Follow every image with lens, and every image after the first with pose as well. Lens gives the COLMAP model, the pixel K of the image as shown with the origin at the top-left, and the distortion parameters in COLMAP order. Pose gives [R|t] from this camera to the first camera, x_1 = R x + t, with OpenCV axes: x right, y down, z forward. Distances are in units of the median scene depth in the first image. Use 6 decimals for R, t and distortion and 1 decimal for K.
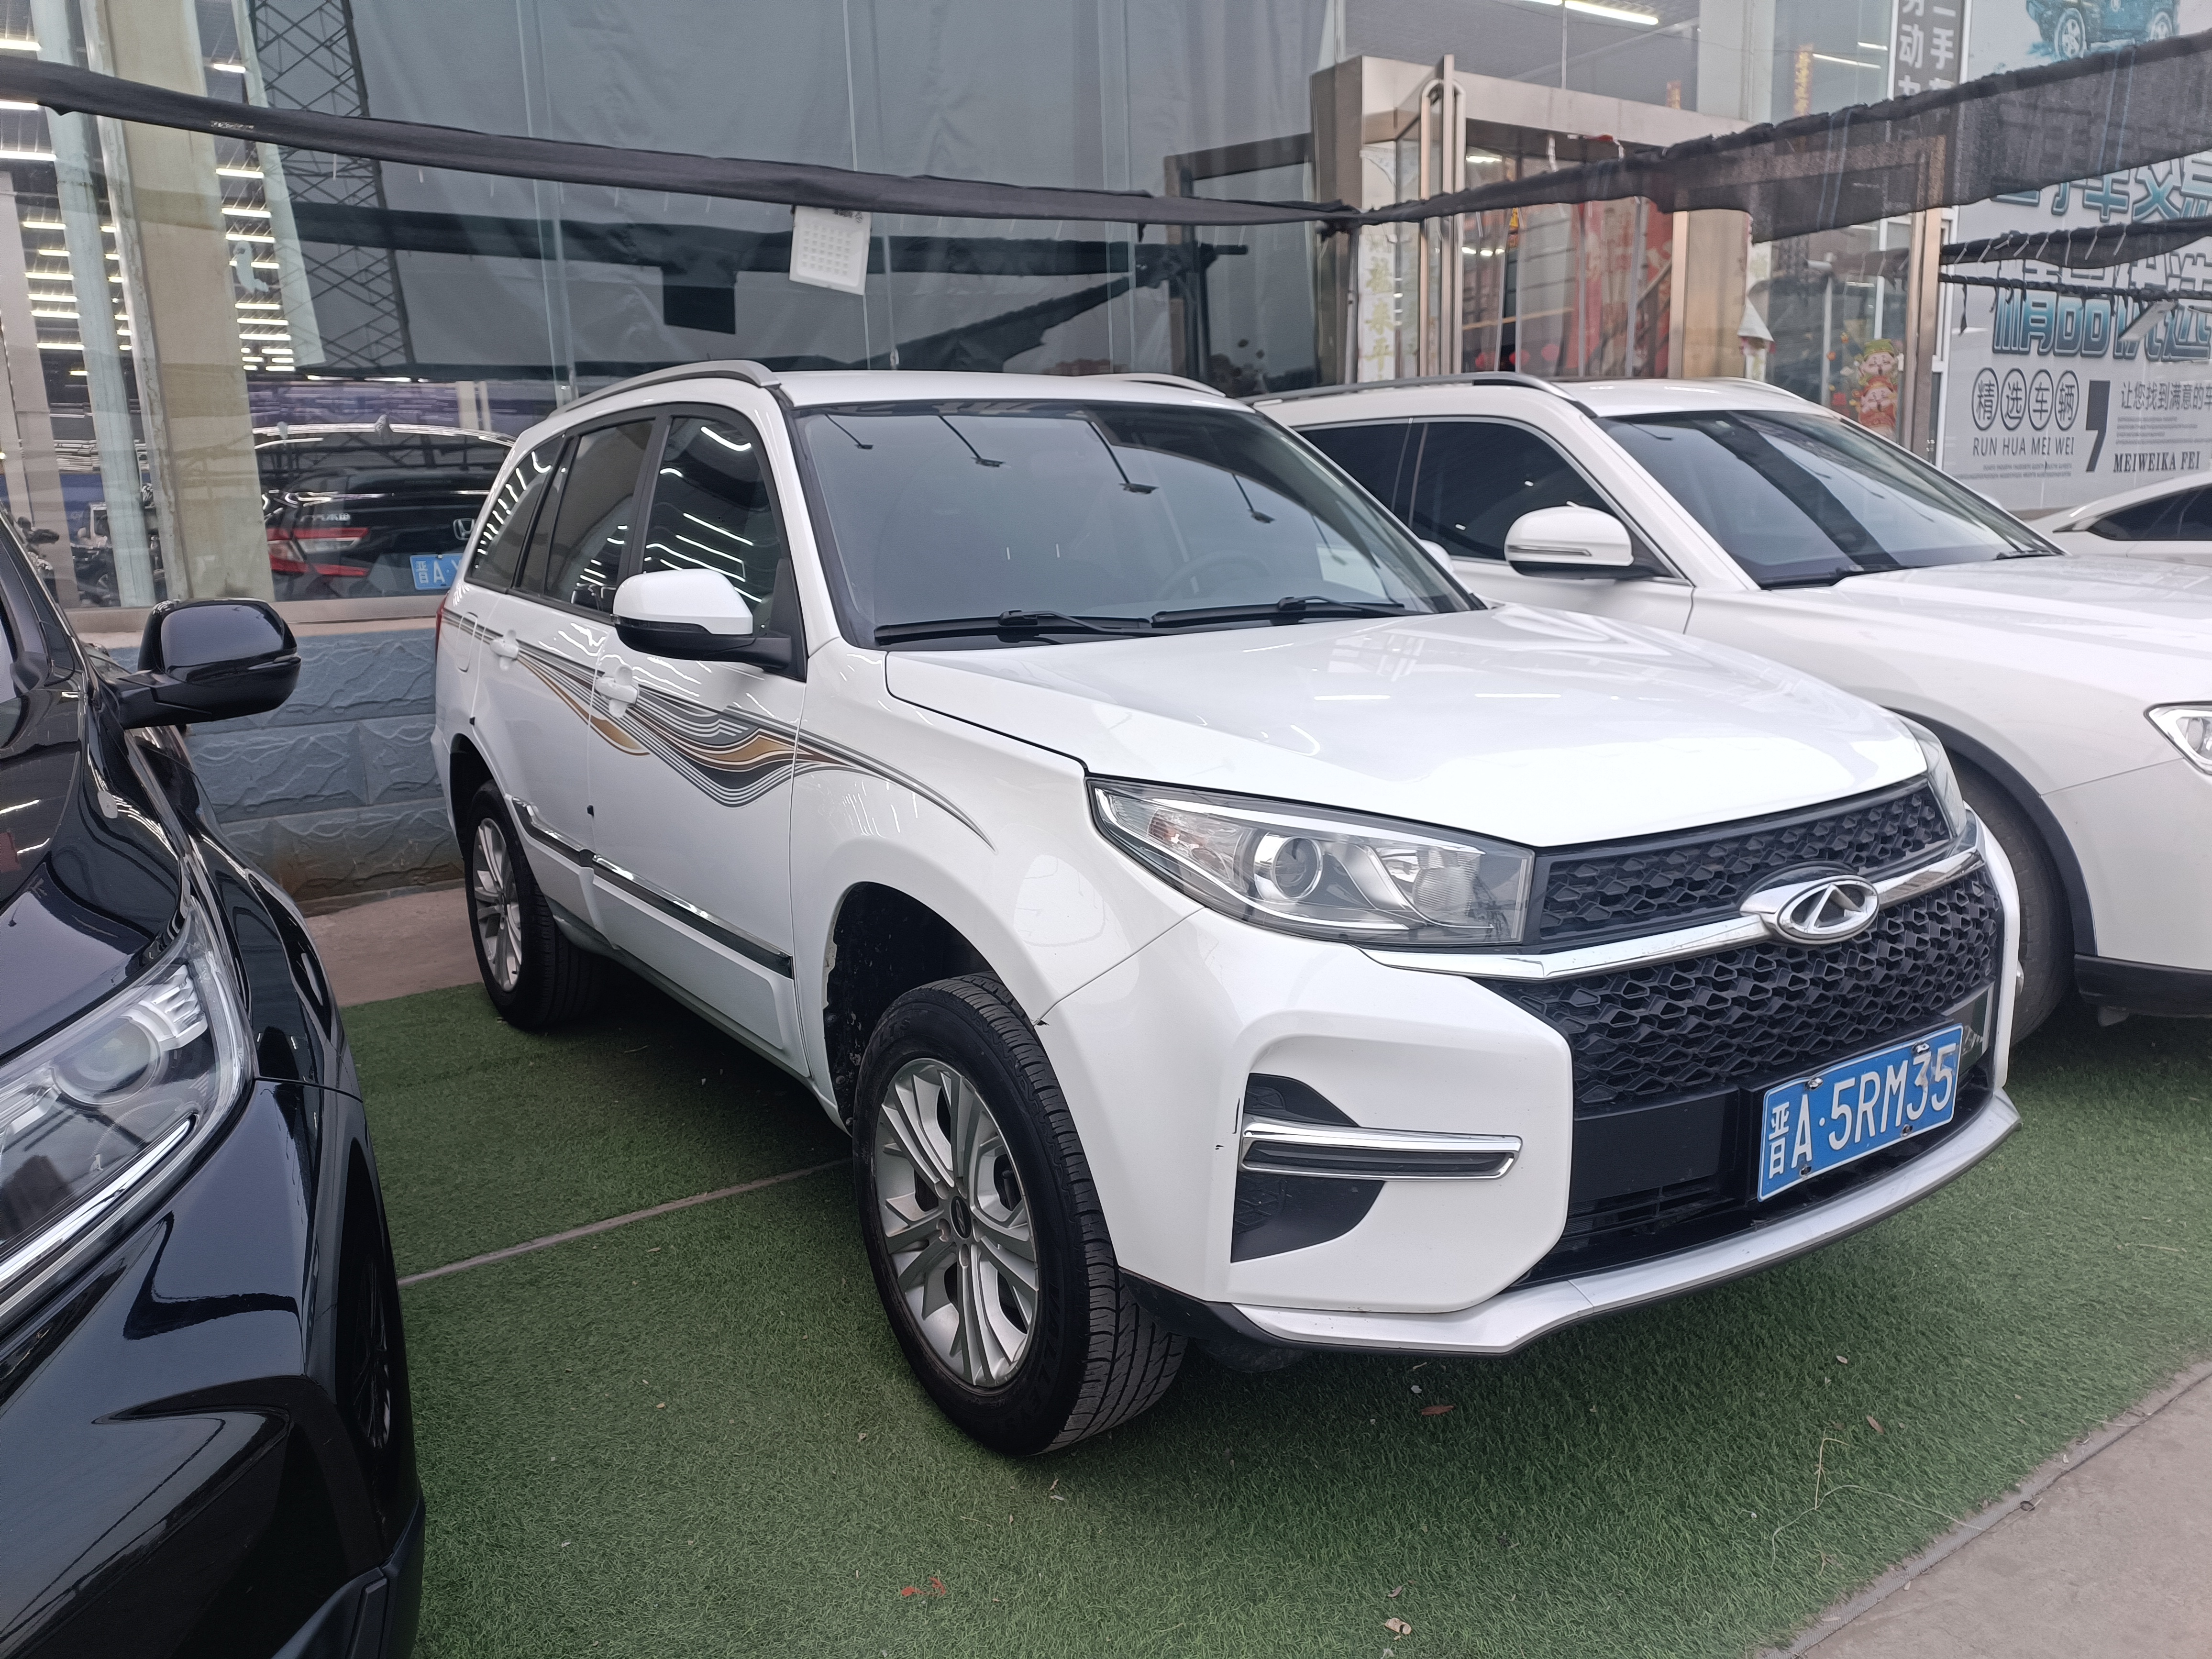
lens RADIAL K [[1617.8, 0, 1106.0], [0, 1617.8, 829.5], [0, 0, 1]] dist [0.131772, -0.183341]
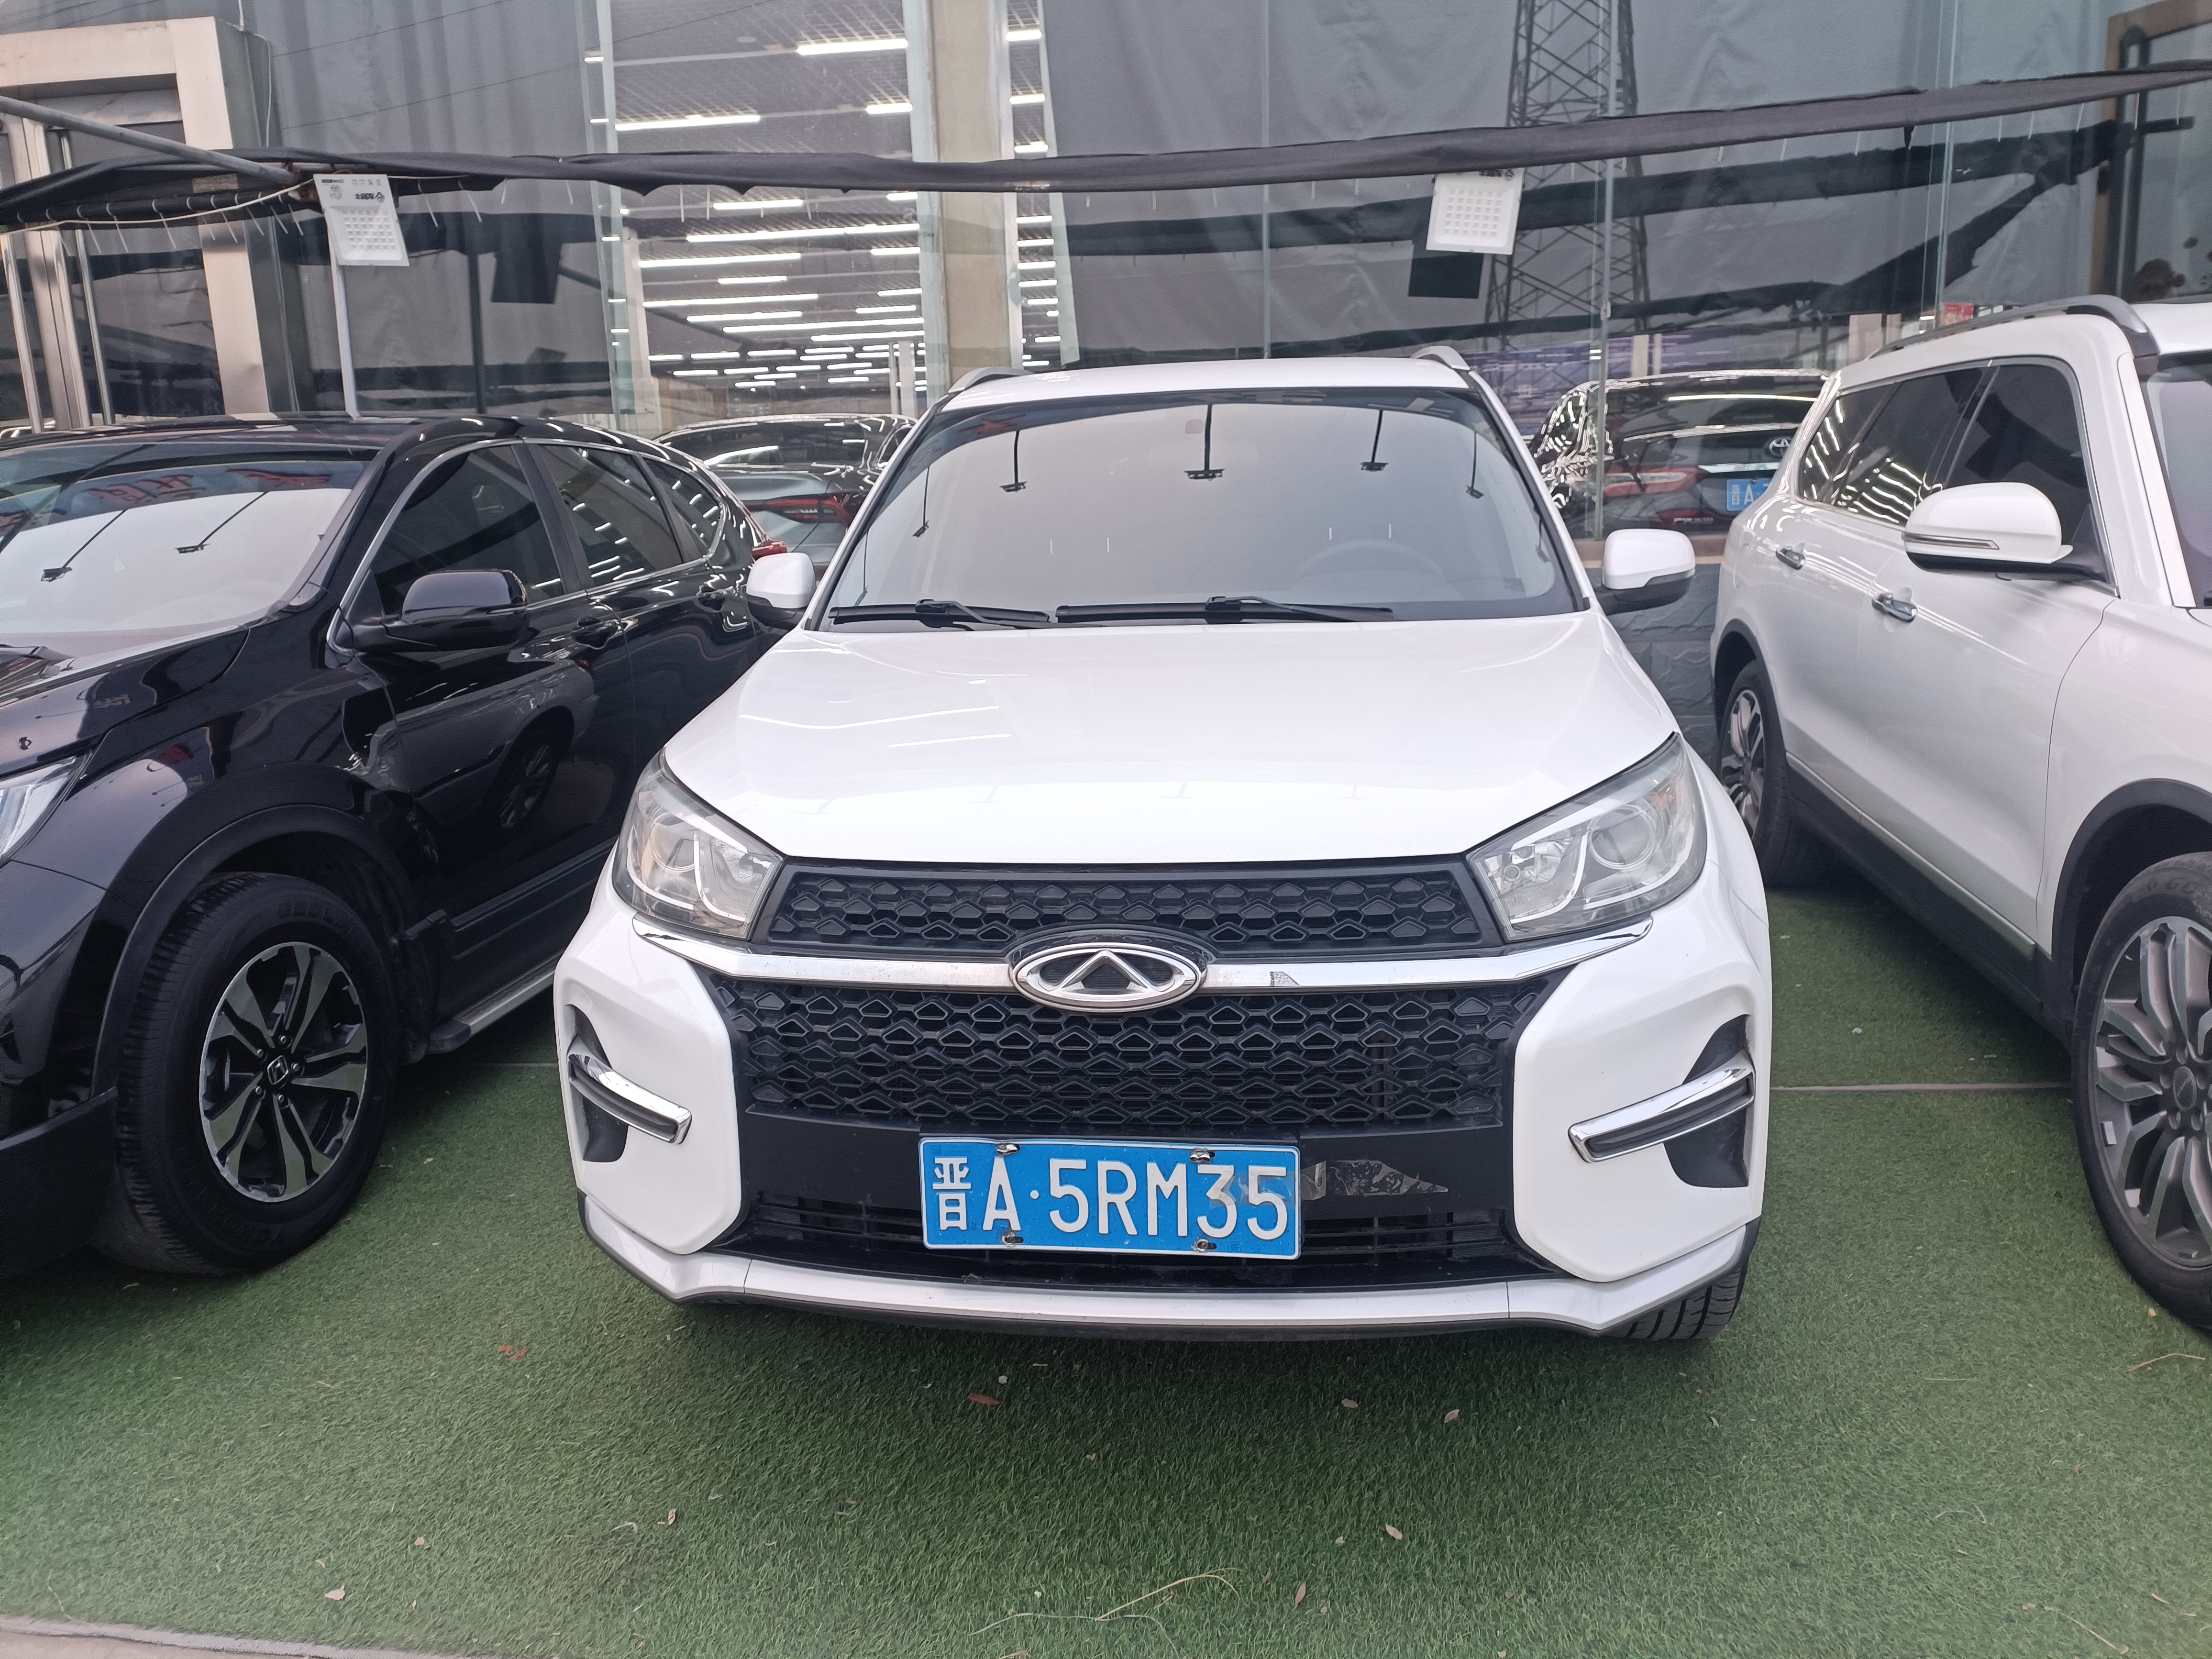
lens RADIAL K [[1617.8, 0, 1106.0], [0, 1617.8, 829.5], [0, 0, 1]] dist [0.131772, -0.183341]
pose [[0.740809, 0.139688, -0.657030, 0.982501], [-0.116461, 0.990034, 0.079175, -0.100575], [0.661543, 0.017865, 0.749695, 0.308273]]
